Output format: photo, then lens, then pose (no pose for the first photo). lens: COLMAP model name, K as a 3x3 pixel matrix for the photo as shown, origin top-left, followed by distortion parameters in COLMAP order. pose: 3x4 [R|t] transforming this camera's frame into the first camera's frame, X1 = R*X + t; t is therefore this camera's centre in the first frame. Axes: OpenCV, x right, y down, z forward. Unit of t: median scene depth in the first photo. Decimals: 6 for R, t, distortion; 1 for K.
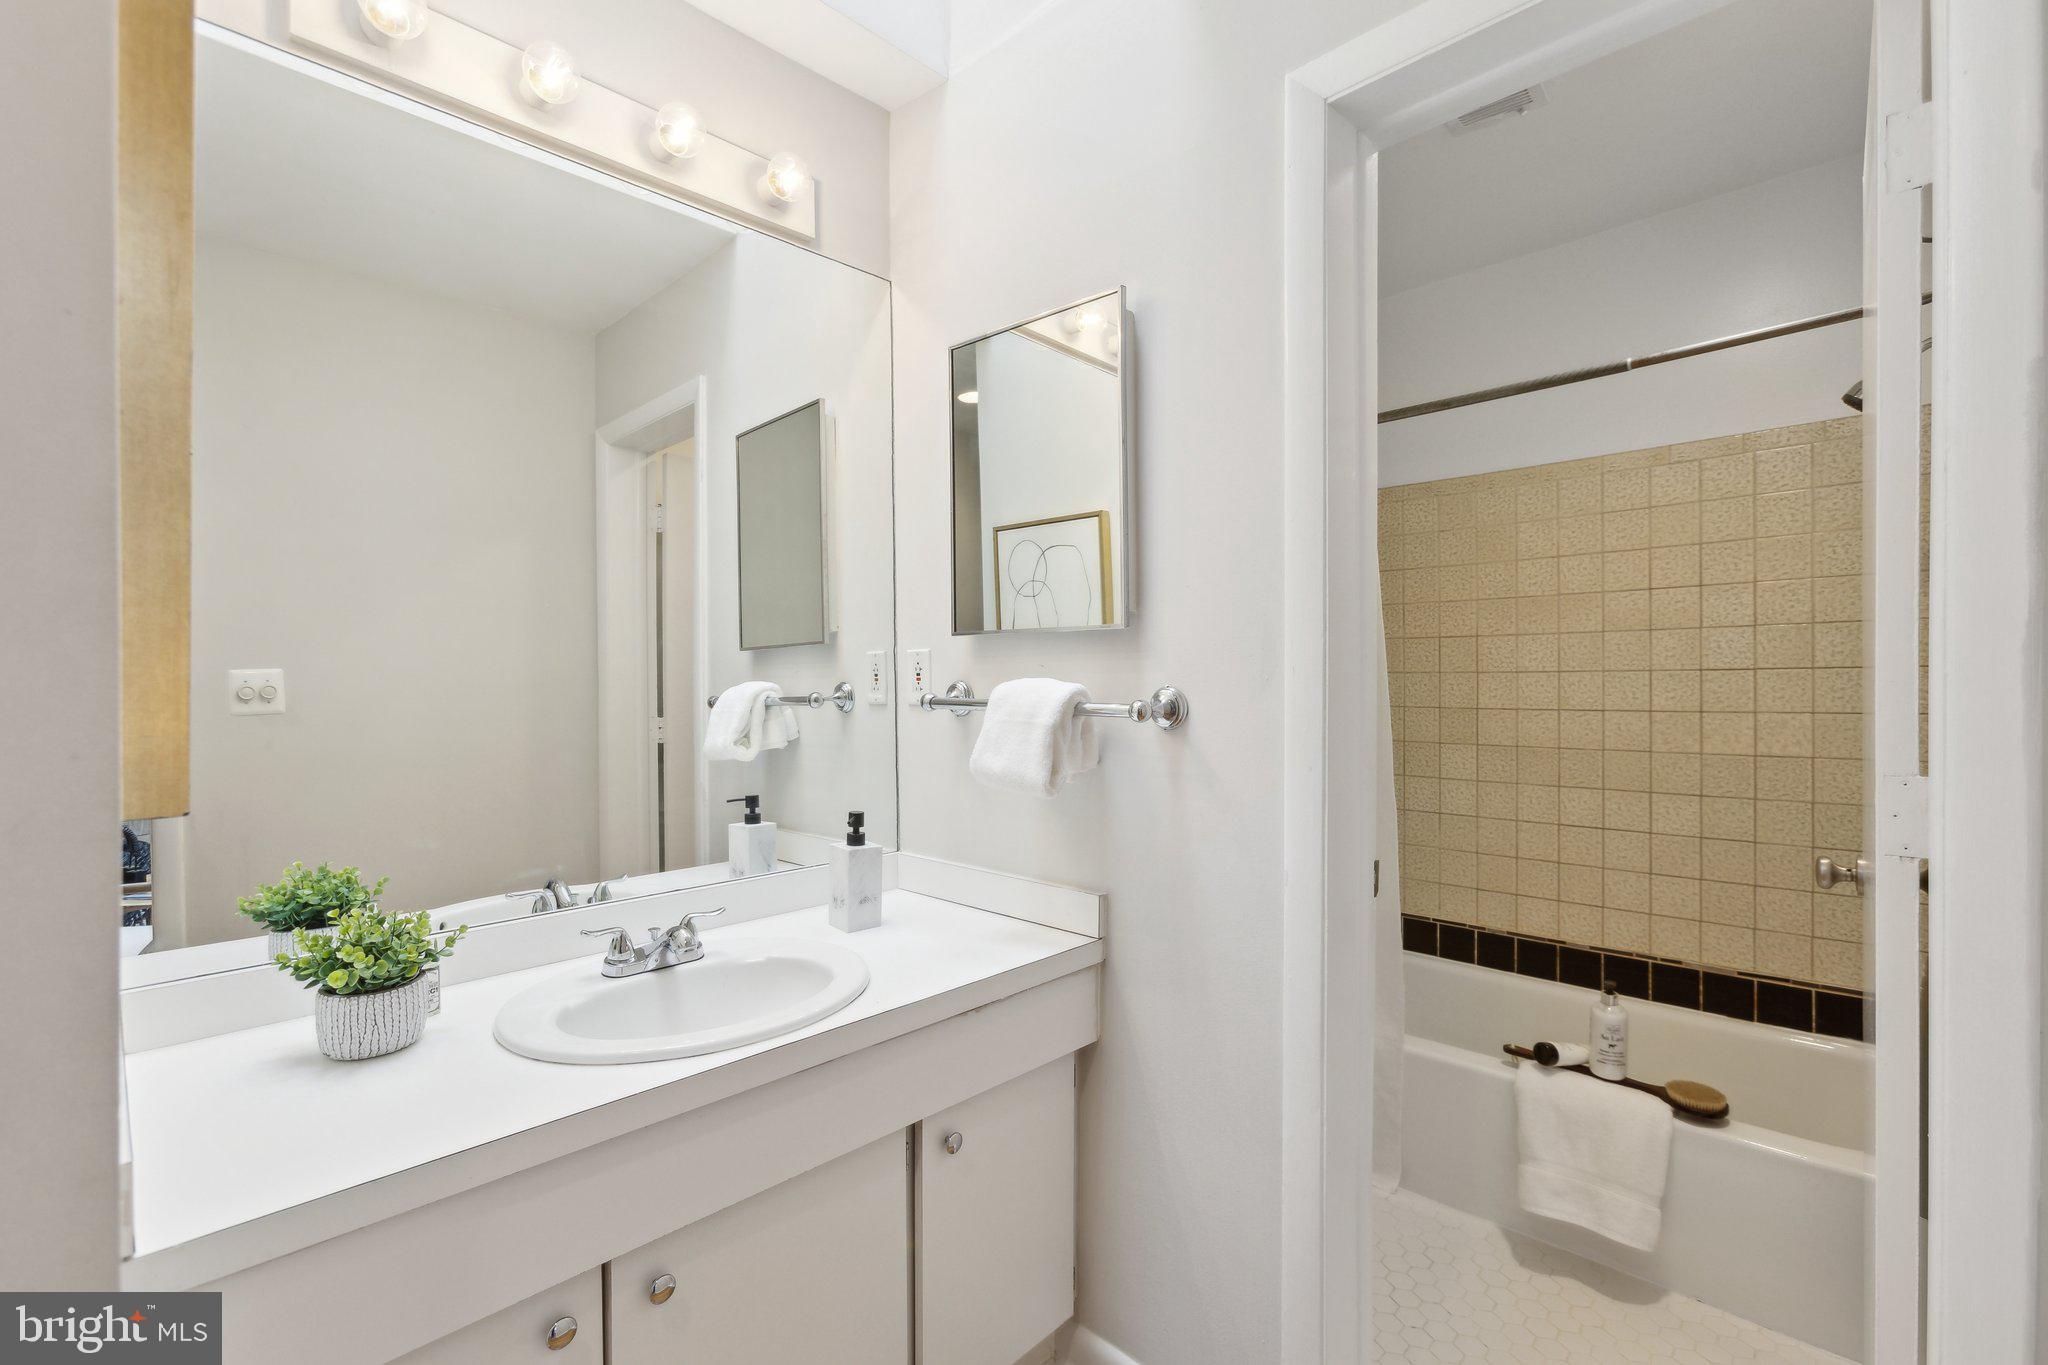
lens RADIAL K [[916.3, 0, 1009.0], [0, 916.3, 684.1], [0, 0, 1]] dist [-0.014700, 0.010161]
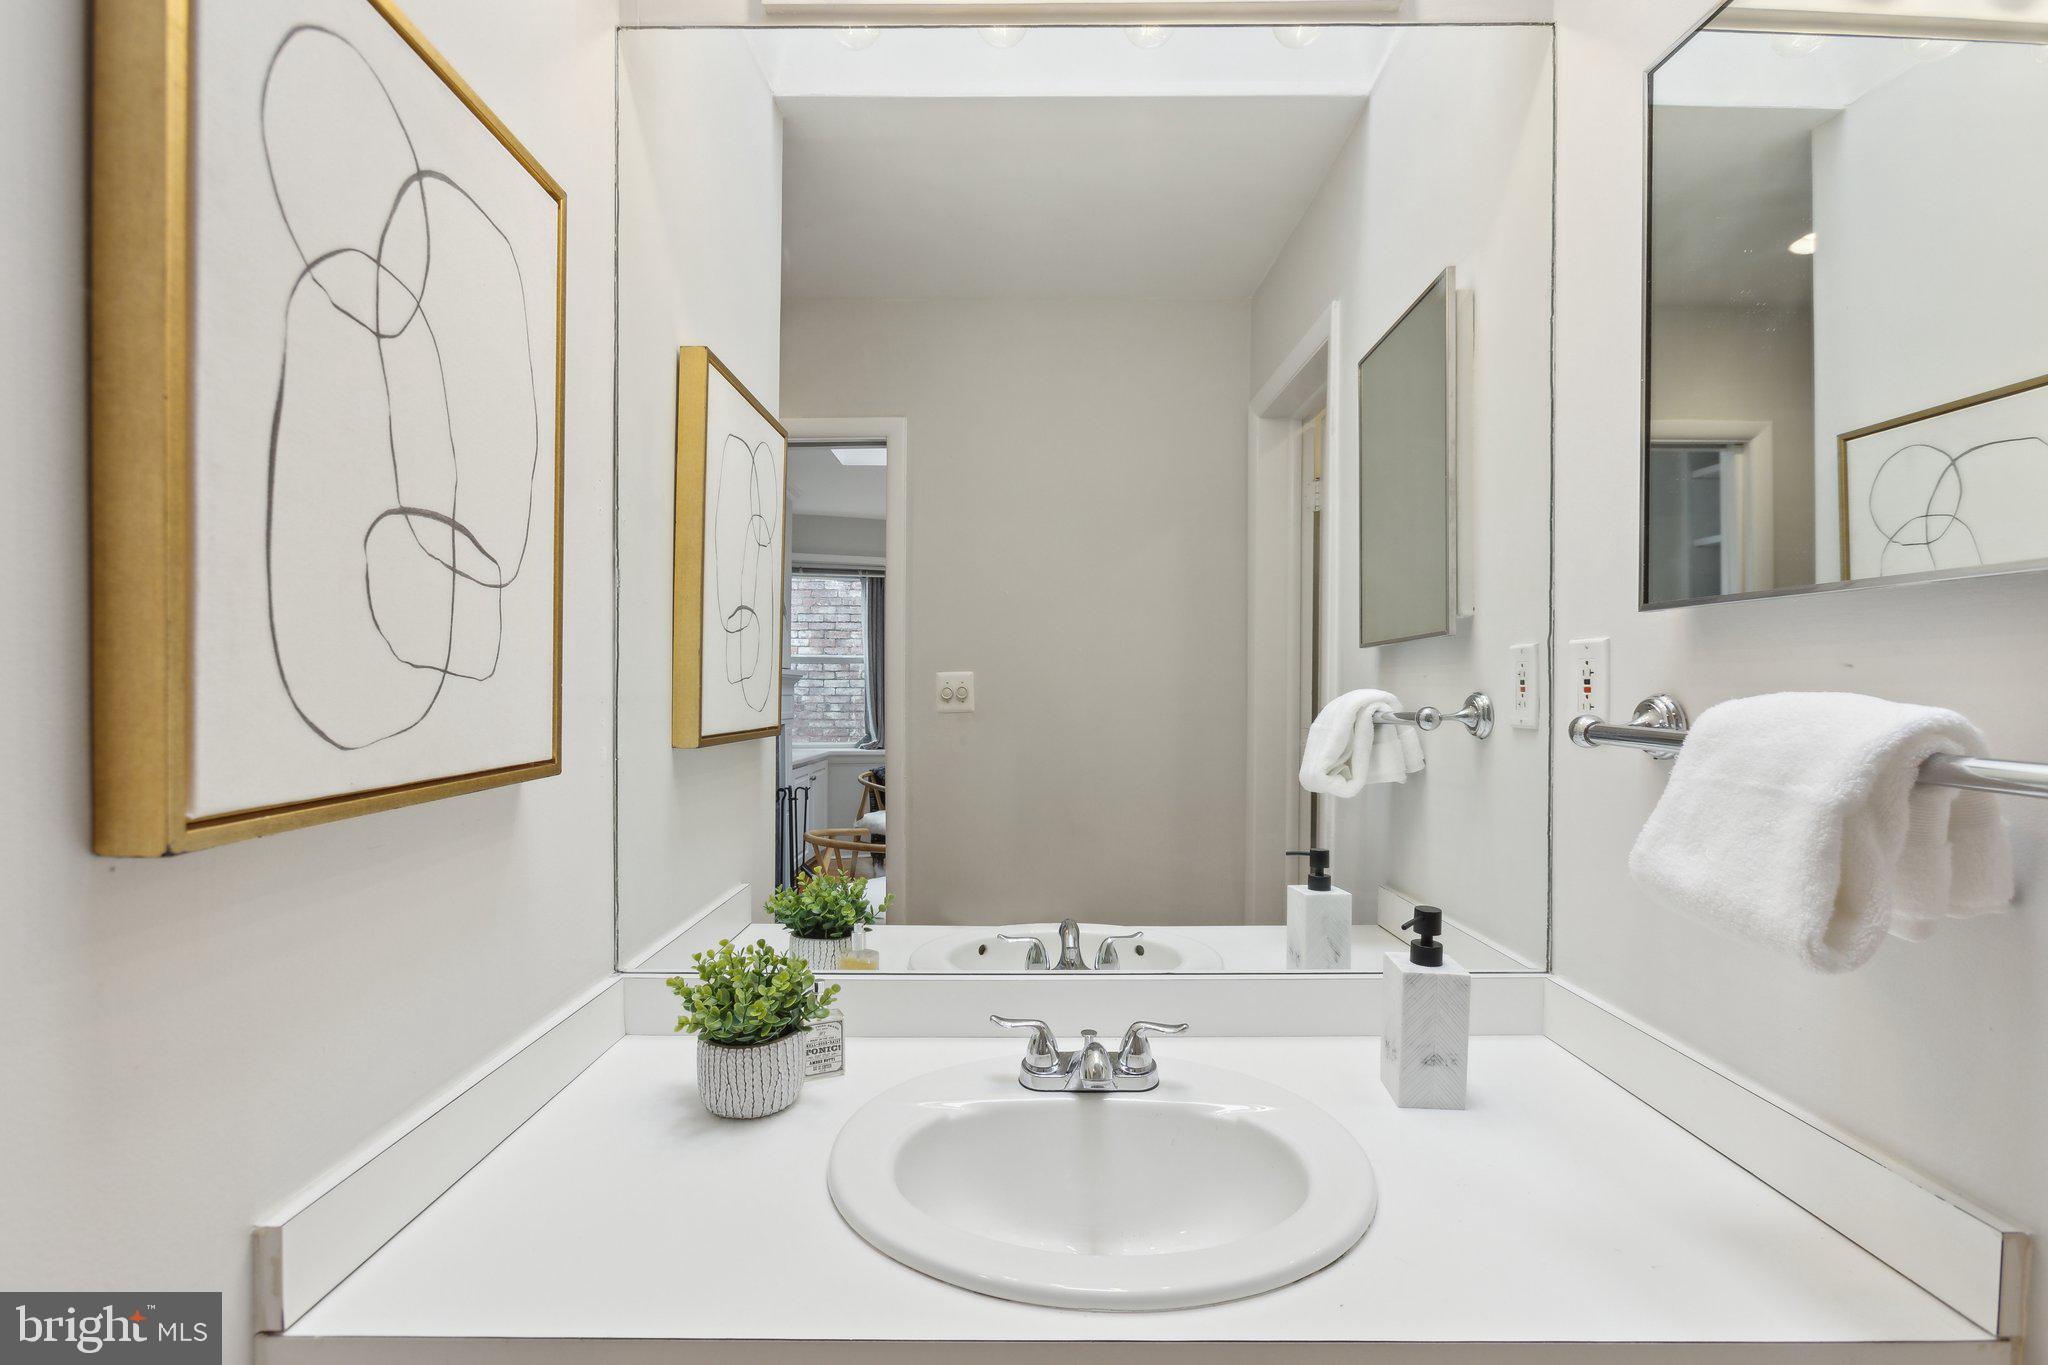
lens RADIAL K [[916.3, 0, 1032.4], [0, 916.3, 701.1], [0, 0, 1]] dist [-0.014700, 0.010161]
pose [[0.702645, 0.022731, -0.711177, 0.089247], [-0.011494, 0.999722, 0.020598, -0.008228], [0.711448, -0.006299, 0.702711, 0.461903]]
